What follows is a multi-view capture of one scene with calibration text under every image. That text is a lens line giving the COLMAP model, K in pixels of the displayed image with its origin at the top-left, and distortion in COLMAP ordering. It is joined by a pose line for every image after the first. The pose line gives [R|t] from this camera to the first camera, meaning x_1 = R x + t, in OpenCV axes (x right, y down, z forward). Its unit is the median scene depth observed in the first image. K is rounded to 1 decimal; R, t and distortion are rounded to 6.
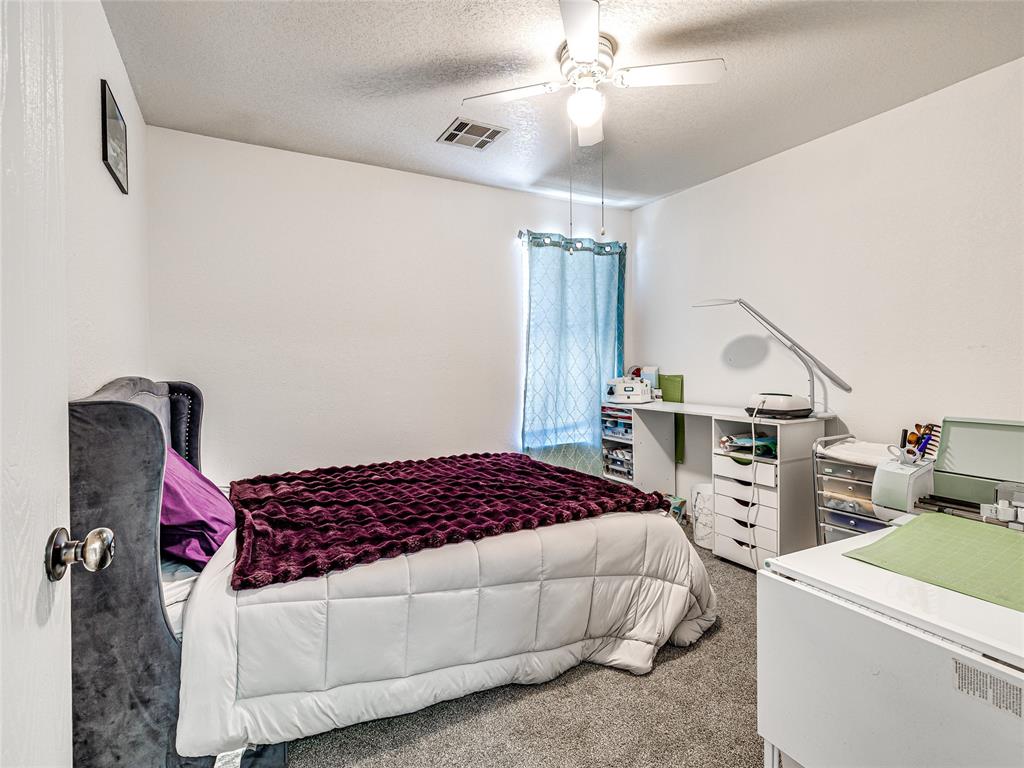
lens RADIAL K [[491.6, 0, 540.4], [0, 491.6, 372.9], [0, 0, 1]] dist [-0.000039, 0.000237]
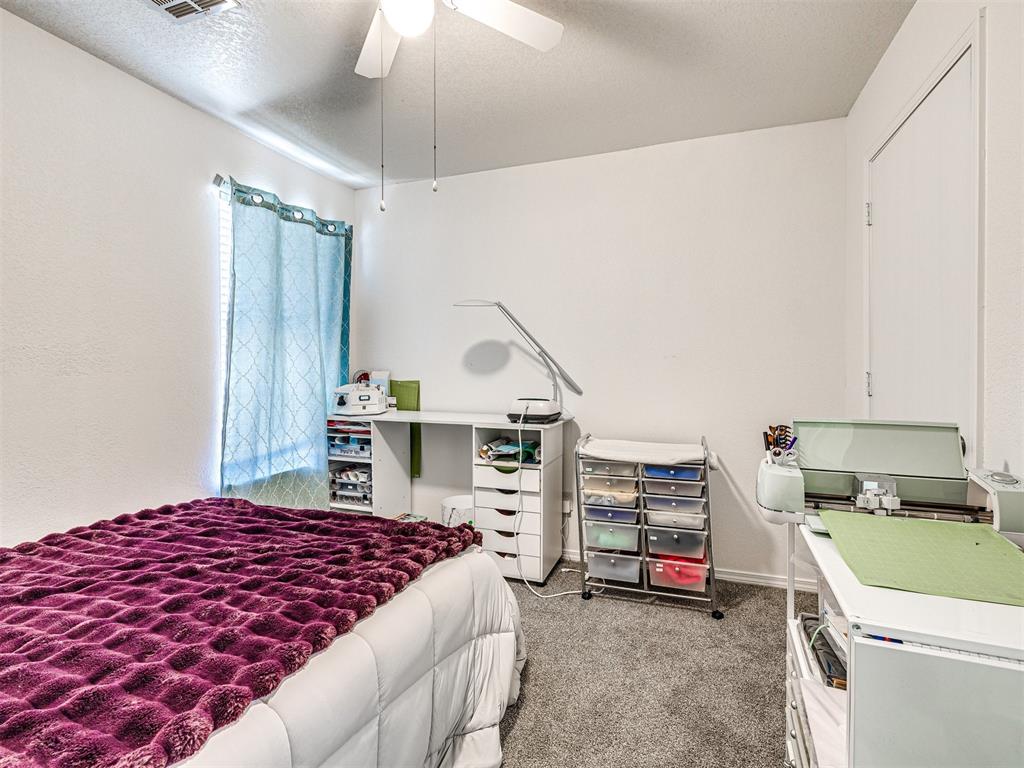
lens RADIAL K [[465.0, 0, 515.0], [0, 465.0, 372.7], [0, 0, 1]] dist [0.000766, 0.000186]
pose [[0.778883, 0.003382, 0.627160, -0.121889], [0.002942, 0.999955, -0.009046, -0.002257], [-0.627163, 0.008891, 0.778838, 0.221227]]
